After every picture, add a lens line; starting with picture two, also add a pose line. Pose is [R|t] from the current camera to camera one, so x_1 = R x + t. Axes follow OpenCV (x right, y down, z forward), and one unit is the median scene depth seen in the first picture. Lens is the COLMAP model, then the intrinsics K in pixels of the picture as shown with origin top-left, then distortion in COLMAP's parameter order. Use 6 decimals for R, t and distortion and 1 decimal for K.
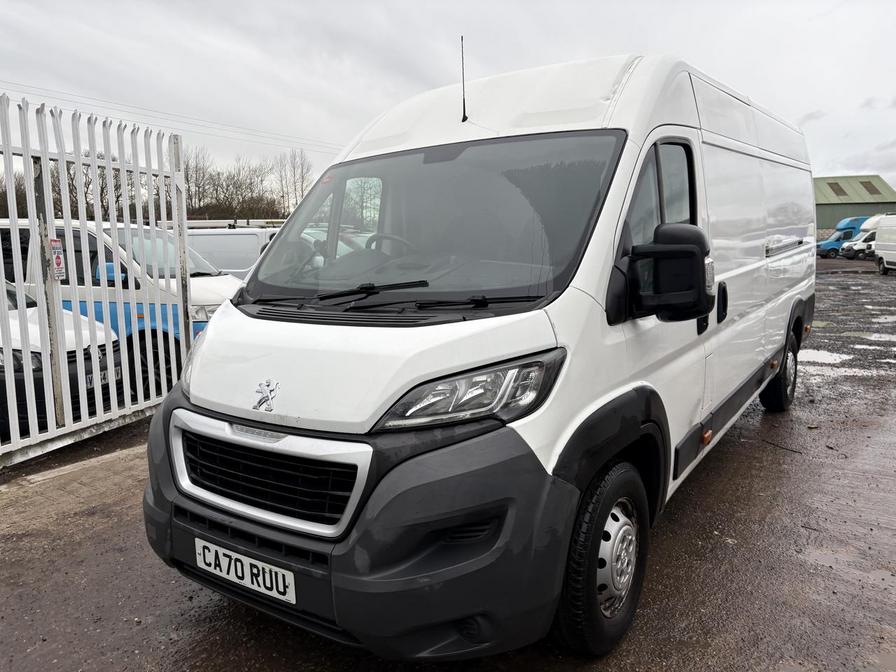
lens RADIAL K [[680.2, 0, 449.6], [0, 680.2, 333.8], [0, 0, 1]] dist [-0.007487, -0.003883]
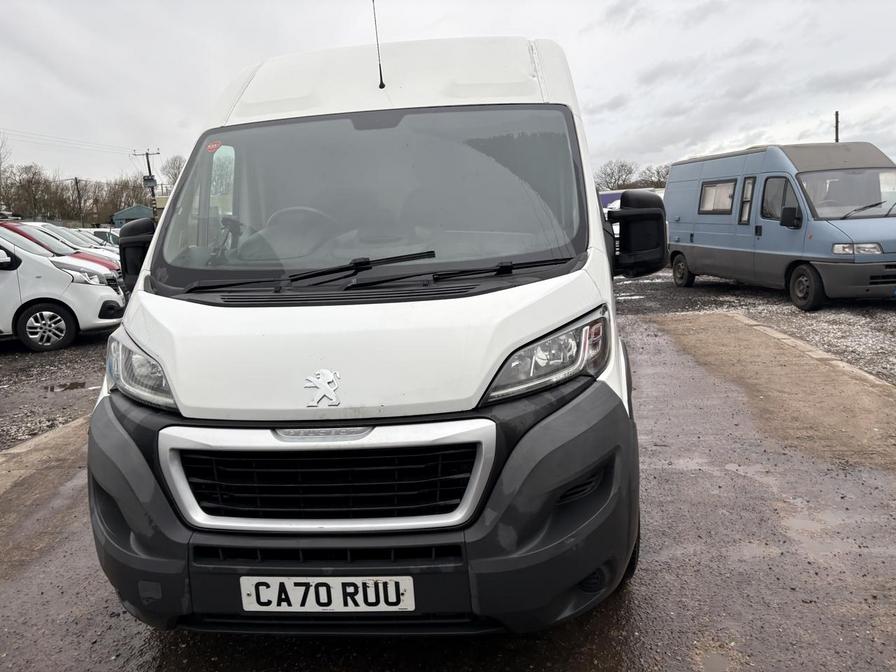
lens RADIAL K [[680.2, 0, 449.2], [0, 680.2, 338.4], [0, 0, 1]] dist [-0.007487, -0.003883]
pose [[0.871405, -0.101463, 0.479957, -0.557074], [0.093145, 0.994800, 0.041189, 0.007231], [-0.481641, 0.008813, 0.876324, 0.178901]]
